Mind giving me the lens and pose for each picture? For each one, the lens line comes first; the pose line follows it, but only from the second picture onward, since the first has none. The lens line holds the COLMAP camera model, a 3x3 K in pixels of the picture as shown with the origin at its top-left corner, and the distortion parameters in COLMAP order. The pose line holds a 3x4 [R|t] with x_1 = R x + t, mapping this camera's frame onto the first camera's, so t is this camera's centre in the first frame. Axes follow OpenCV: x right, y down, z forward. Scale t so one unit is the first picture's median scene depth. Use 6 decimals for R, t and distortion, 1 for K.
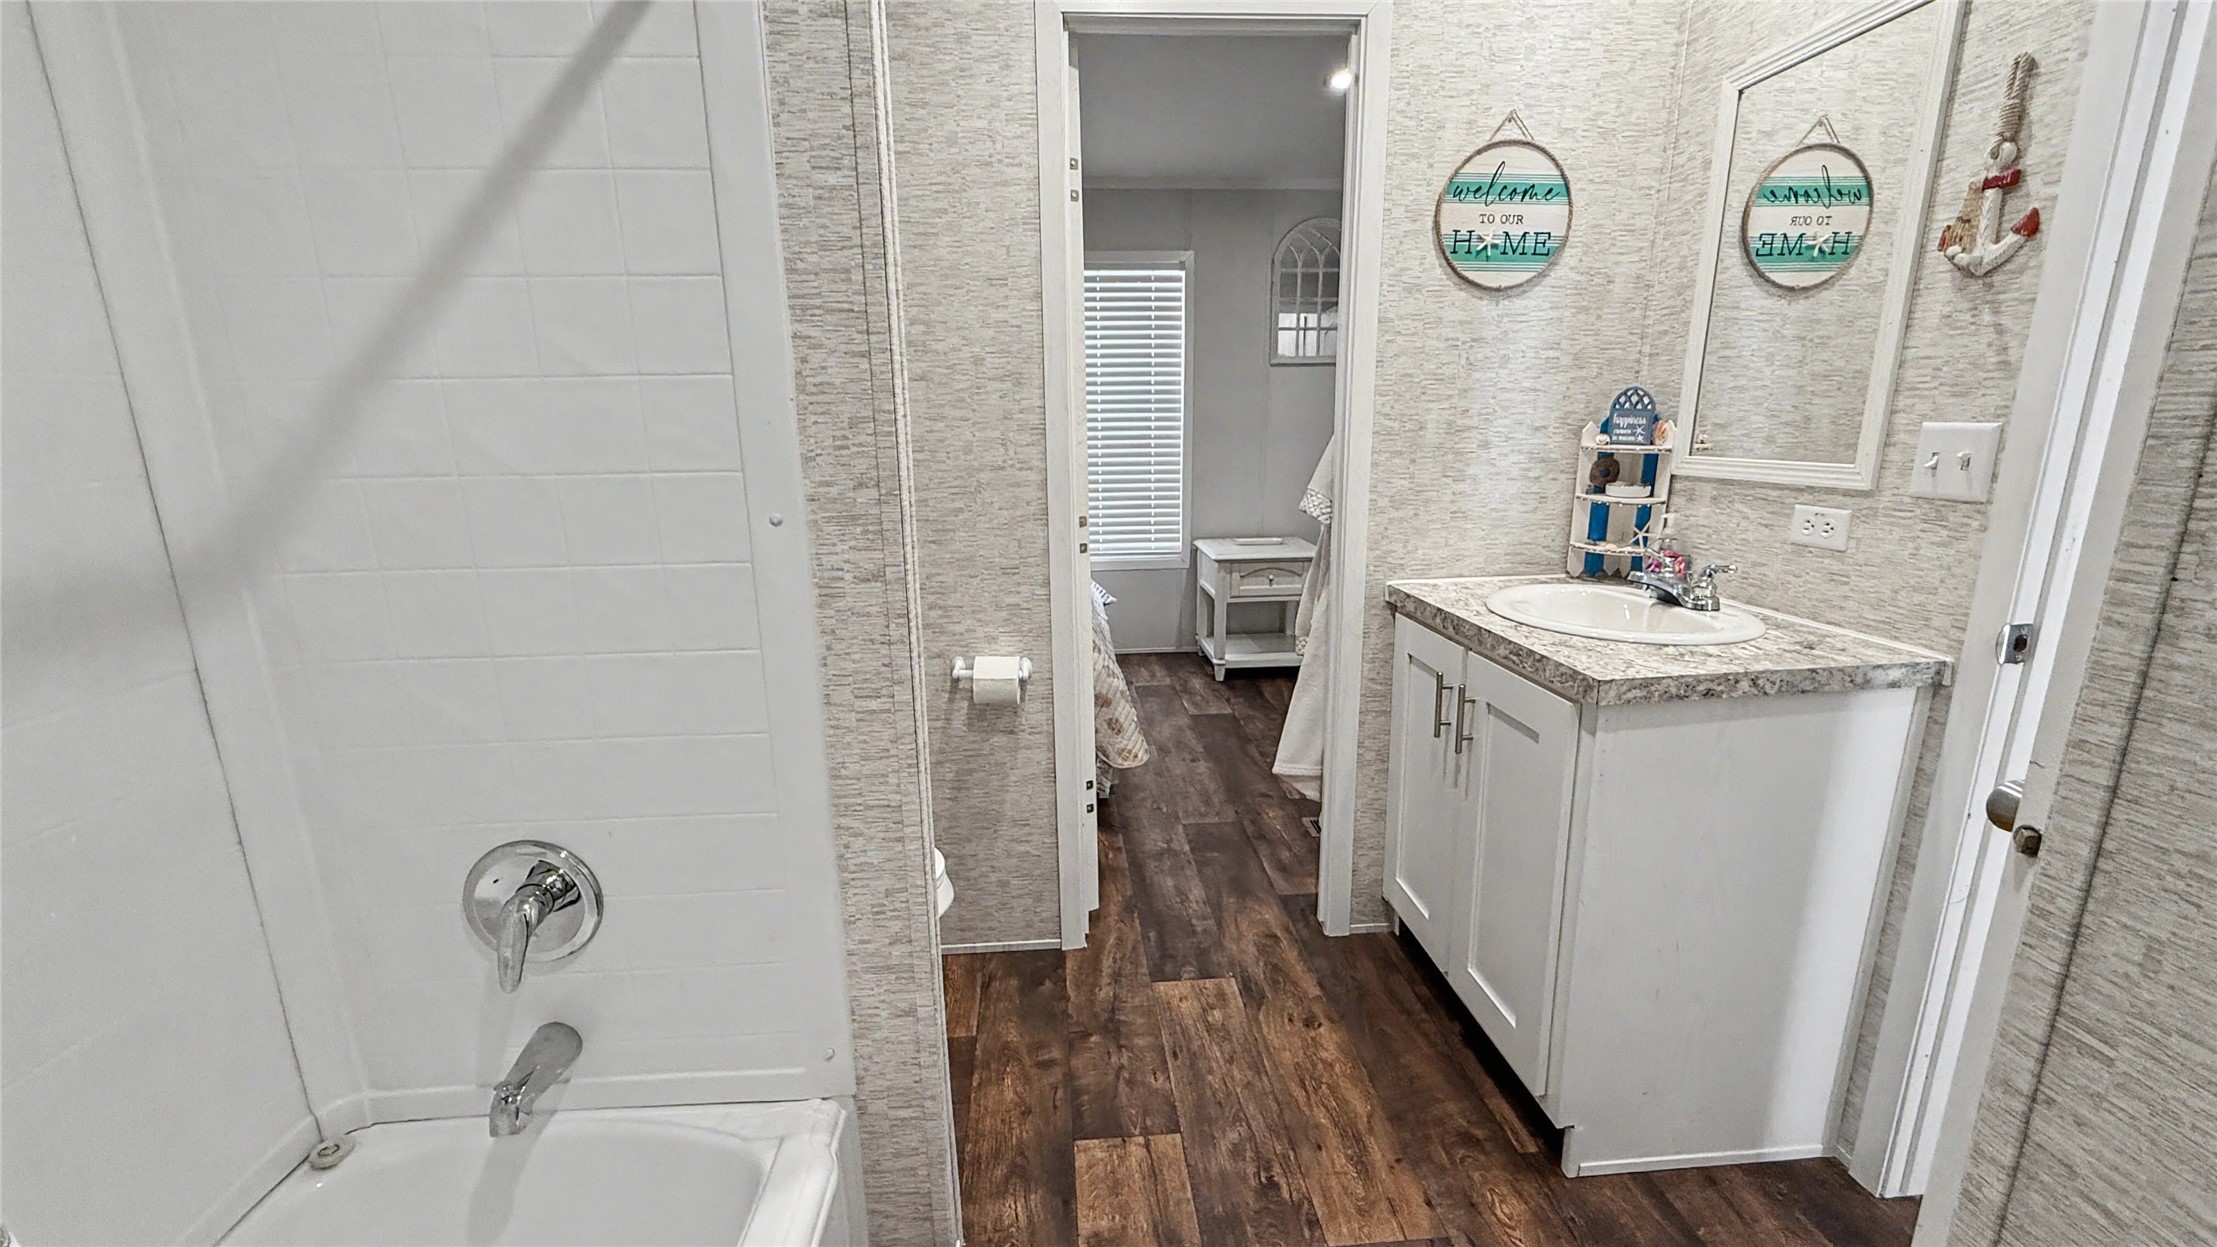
lens RADIAL K [[866.9, 0, 1115.0], [0, 866.9, 615.8], [0, 0, 1]] dist [0.001022, -0.000075]
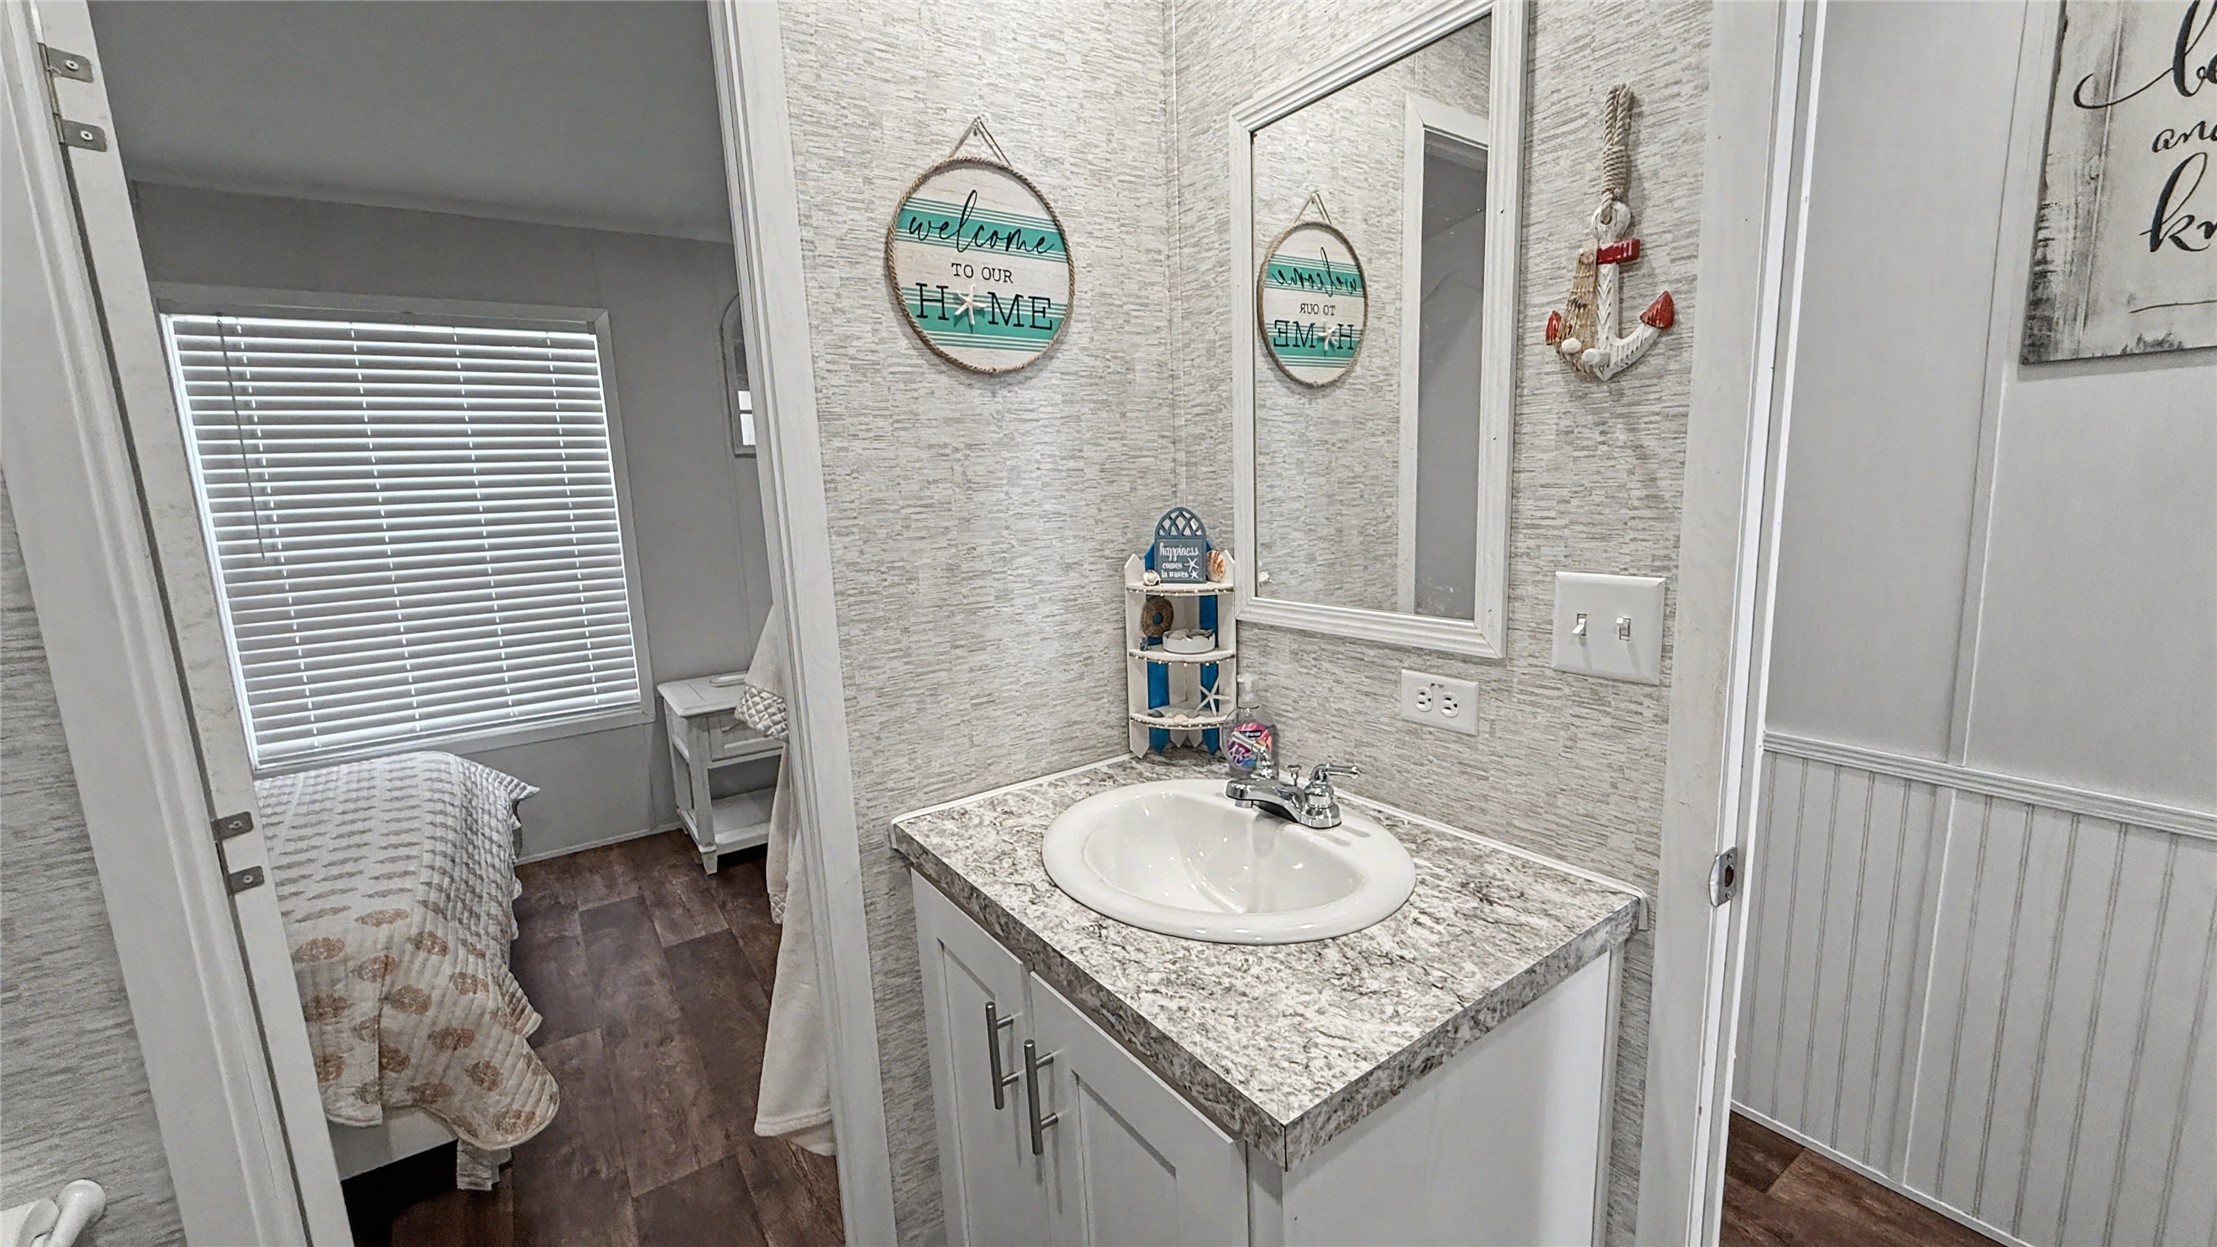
lens RADIAL K [[866.9, 0, 1101.7], [0, 866.9, 620.9], [0, 0, 1]] dist [0.001022, -0.000075]
pose [[0.867220, -0.103207, 0.487111, 0.167986], [0.140408, 0.989270, -0.040370, -0.147923], [-0.477718, 0.103404, 0.872406, 0.392444]]
